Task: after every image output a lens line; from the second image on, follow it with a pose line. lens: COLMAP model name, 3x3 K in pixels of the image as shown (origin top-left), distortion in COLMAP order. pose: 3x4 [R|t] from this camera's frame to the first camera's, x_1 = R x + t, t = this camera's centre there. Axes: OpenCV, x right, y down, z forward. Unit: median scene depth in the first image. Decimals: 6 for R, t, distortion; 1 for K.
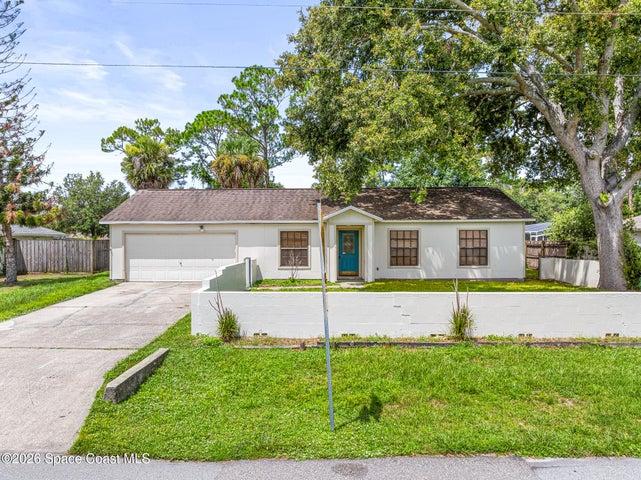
lens RADIAL K [[450.1, 0, 305.0], [0, 450.1, 240.4], [0, 0, 1]] dist [-0.058584, -0.001296]
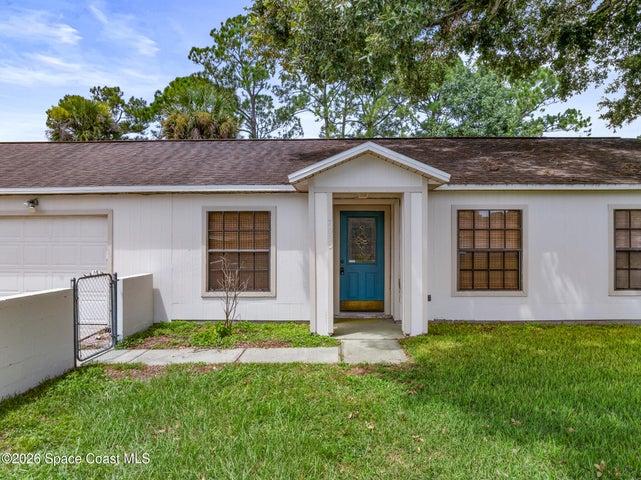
lens RADIAL K [[451.6, 0, 324.8], [0, 451.6, 238.4], [0, 0, 1]] dist [-0.035785, -0.000867]
pose [[0.999781, 0.002920, 0.020715, 0.051011], [-0.002698, 0.999938, -0.010767, 0.010613], [-0.020746, 0.010709, 0.999727, 0.563049]]
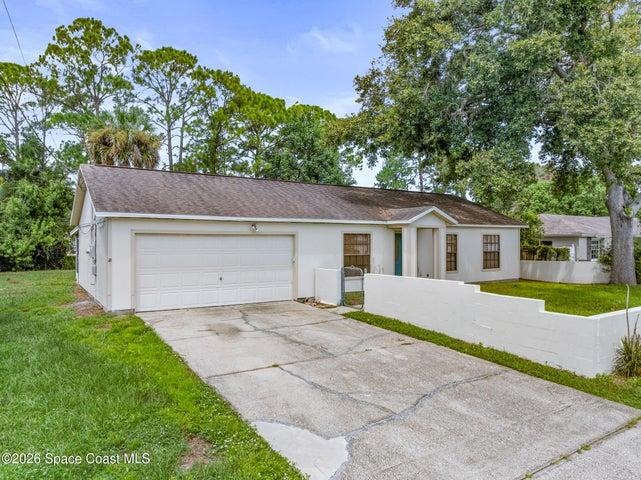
lens RADIAL K [[451.6, 0, 324.8], [0, 451.6, 238.4], [0, 0, 1]] dist [-0.035785, -0.000867]
pose [[0.804879, 0.008656, 0.593375, -0.567763], [-0.000722, 0.999907, -0.013608, -0.000381], [-0.593438, 0.010524, 0.804811, 0.371710]]
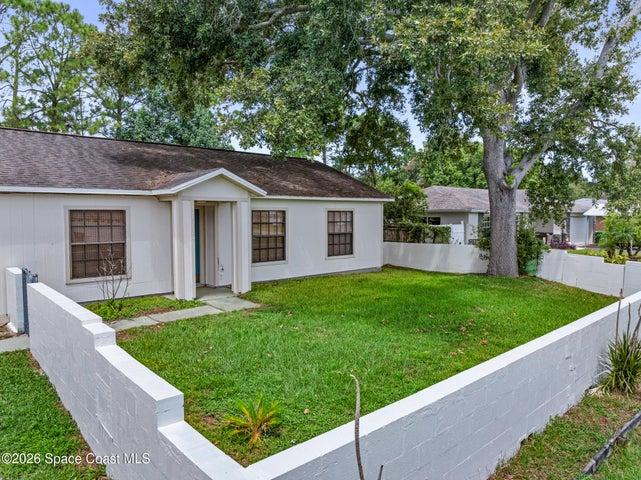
lens RADIAL K [[451.6, 0, 324.8], [0, 451.6, 238.4], [0, 0, 1]] dist [-0.035785, -0.000867]
pose [[0.709004, -0.032249, 0.704467, -0.207267], [0.001260, 0.999010, 0.044465, -0.010160], [-0.705204, -0.030638, 0.708343, 0.445279]]
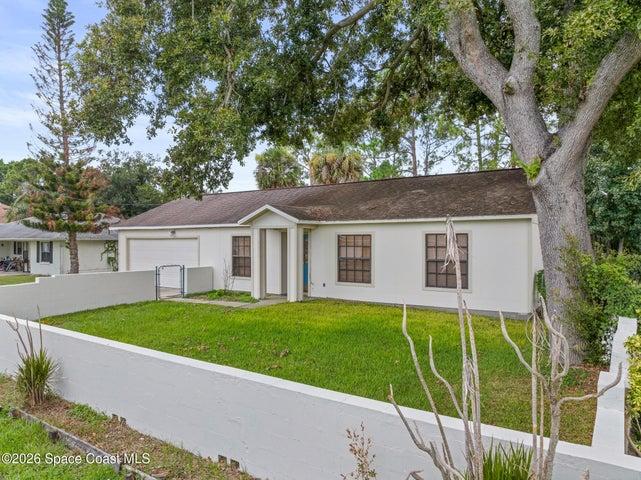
lens RADIAL K [[451.6, 0, 324.8], [0, 451.6, 238.4], [0, 0, 1]] dist [-0.035785, -0.000867]
pose [[0.864133, 0.000087, -0.503263, 0.550830], [-0.006677, 0.999914, -0.011291, -0.007310], [0.503218, 0.013117, 0.864060, 0.333171]]
